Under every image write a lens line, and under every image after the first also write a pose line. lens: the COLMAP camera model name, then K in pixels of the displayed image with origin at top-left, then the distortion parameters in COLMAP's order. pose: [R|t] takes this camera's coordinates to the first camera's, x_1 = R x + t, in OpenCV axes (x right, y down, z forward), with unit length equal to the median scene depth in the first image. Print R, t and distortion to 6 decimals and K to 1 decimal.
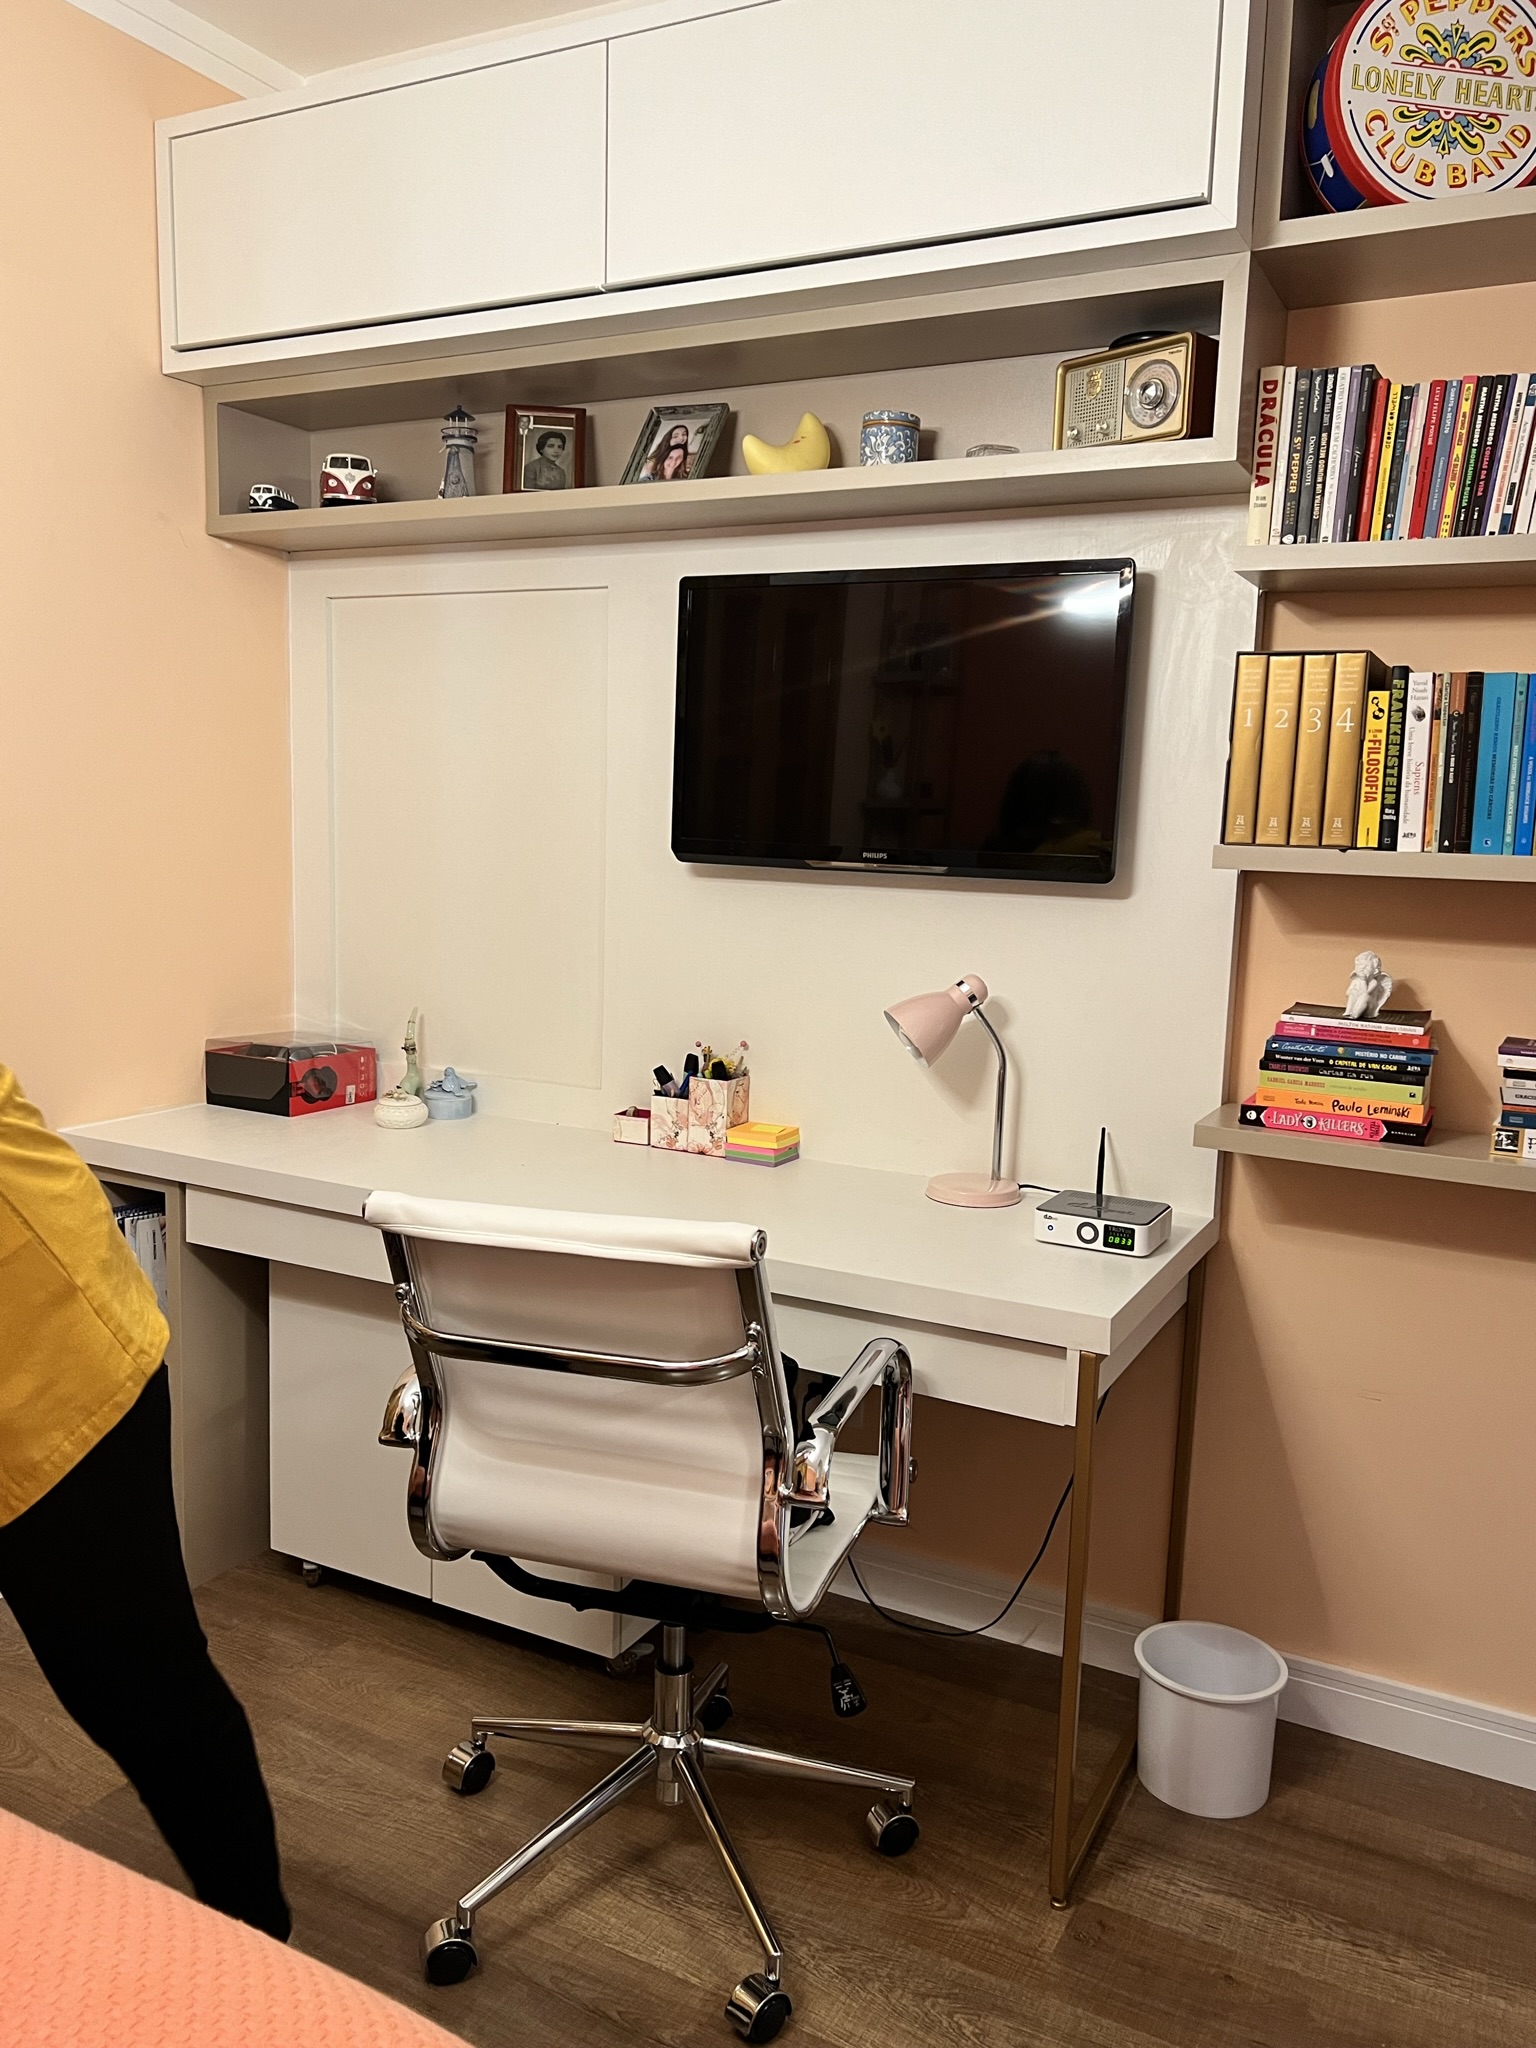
lens RADIAL K [[1544.8, 0, 768.2], [0, 1544.8, 1022.5], [0, 0, 1]] dist [0.053169, -0.055481]
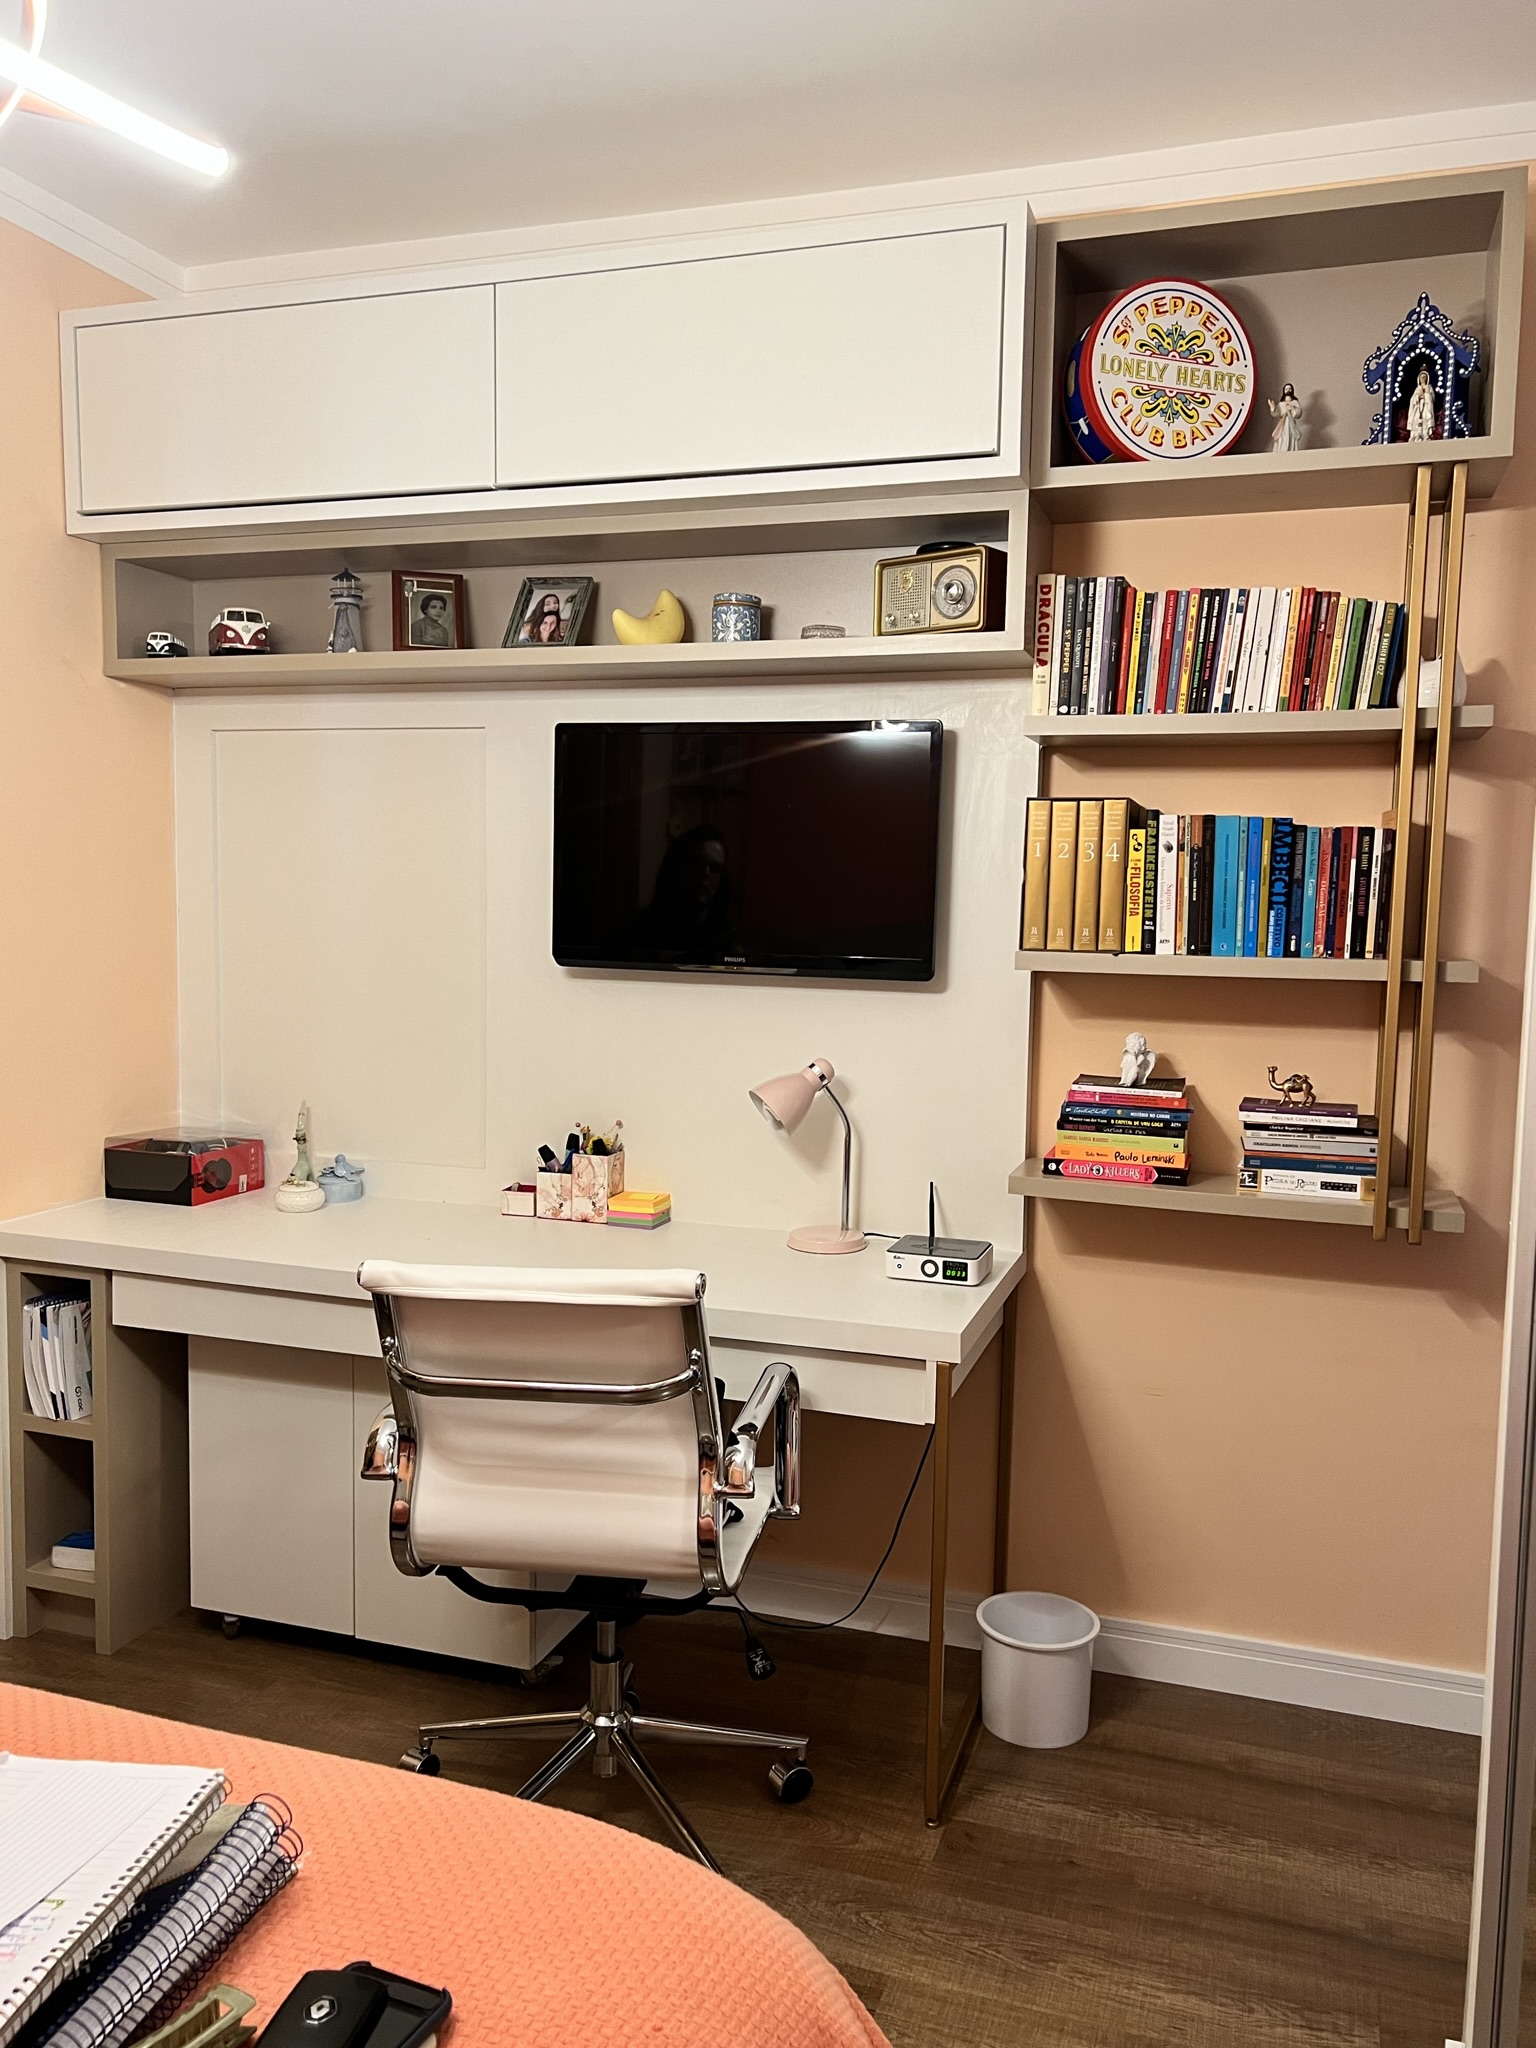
lens RADIAL K [[1544.8, 0, 758.7], [0, 1544.8, 1029.5], [0, 0, 1]] dist [0.053169, -0.055481]
pose [[0.987660, -0.027075, 0.154258, -0.107868], [0.033330, 0.998718, -0.038104, -0.010515], [-0.153029, 0.042775, 0.987296, -0.186633]]
